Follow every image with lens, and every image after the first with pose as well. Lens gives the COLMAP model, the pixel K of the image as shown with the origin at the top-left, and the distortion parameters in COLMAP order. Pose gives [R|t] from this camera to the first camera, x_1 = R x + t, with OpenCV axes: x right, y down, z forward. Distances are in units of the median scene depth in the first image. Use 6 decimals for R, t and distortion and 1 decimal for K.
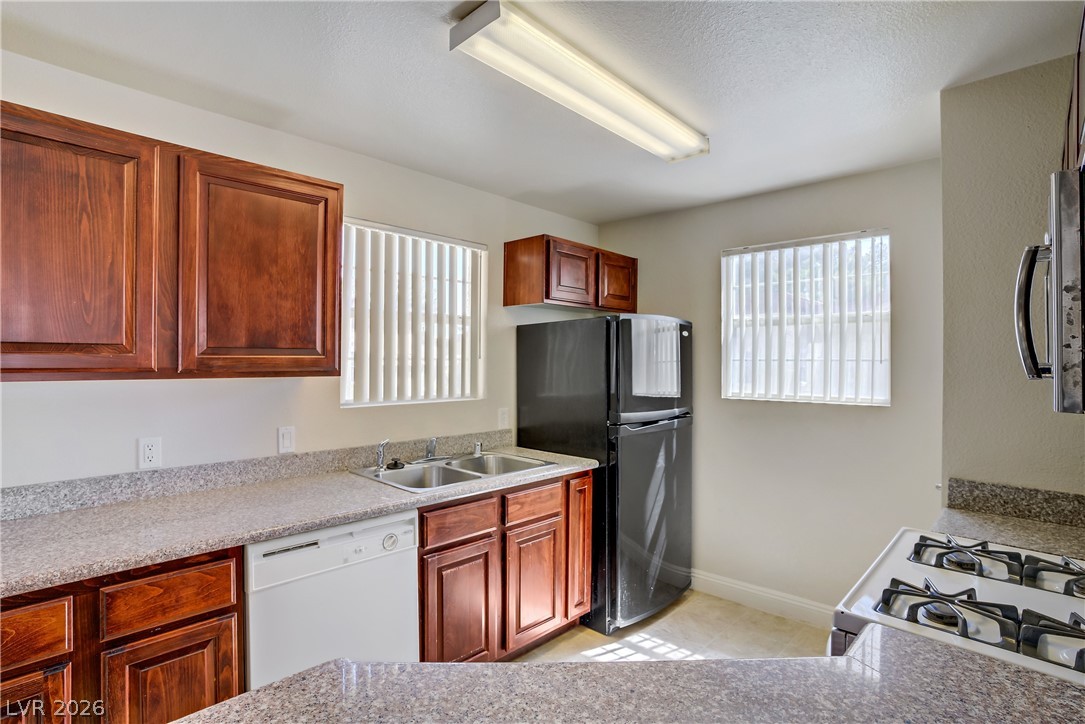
lens RADIAL K [[532.6, 0, 549.9], [0, 532.6, 361.8], [0, 0, 1]] dist [-0.046783, 0.015276]
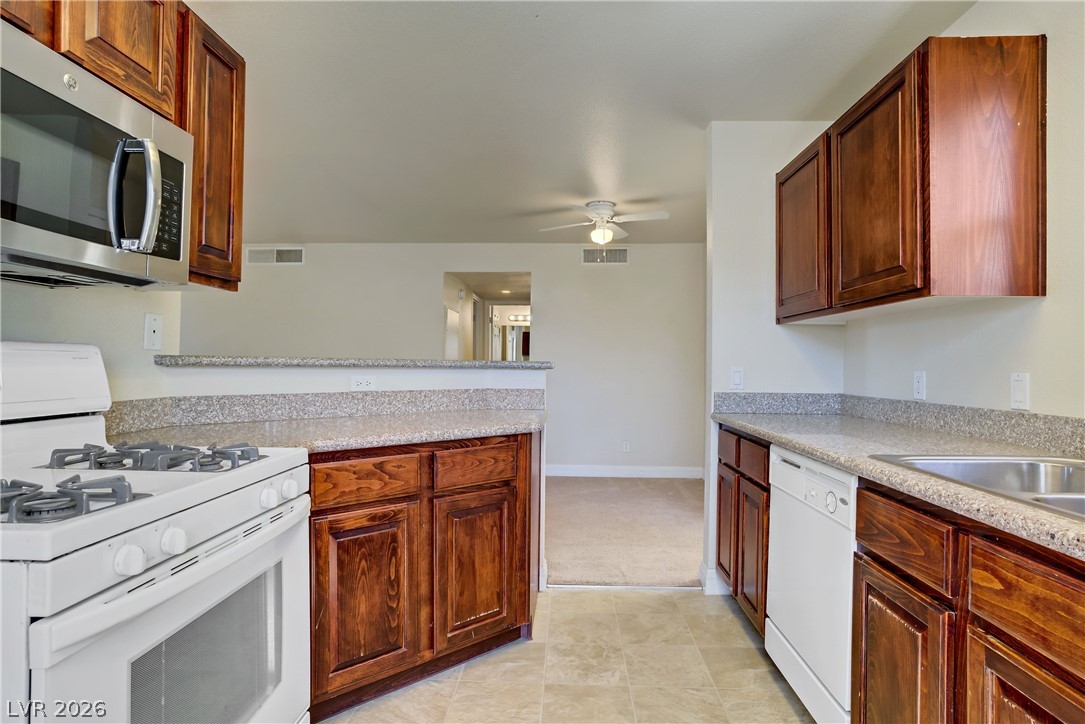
lens RADIAL K [[593.9, 0, 543.6], [0, 593.9, 363.8], [0, 0, 1]] dist [-0.000796, -0.000085]
pose [[-0.756606, -0.019482, -0.653581, 0.590041], [-0.019039, 0.999789, -0.007762, 0.149893], [0.653594, 0.006571, -0.756817, 1.371892]]
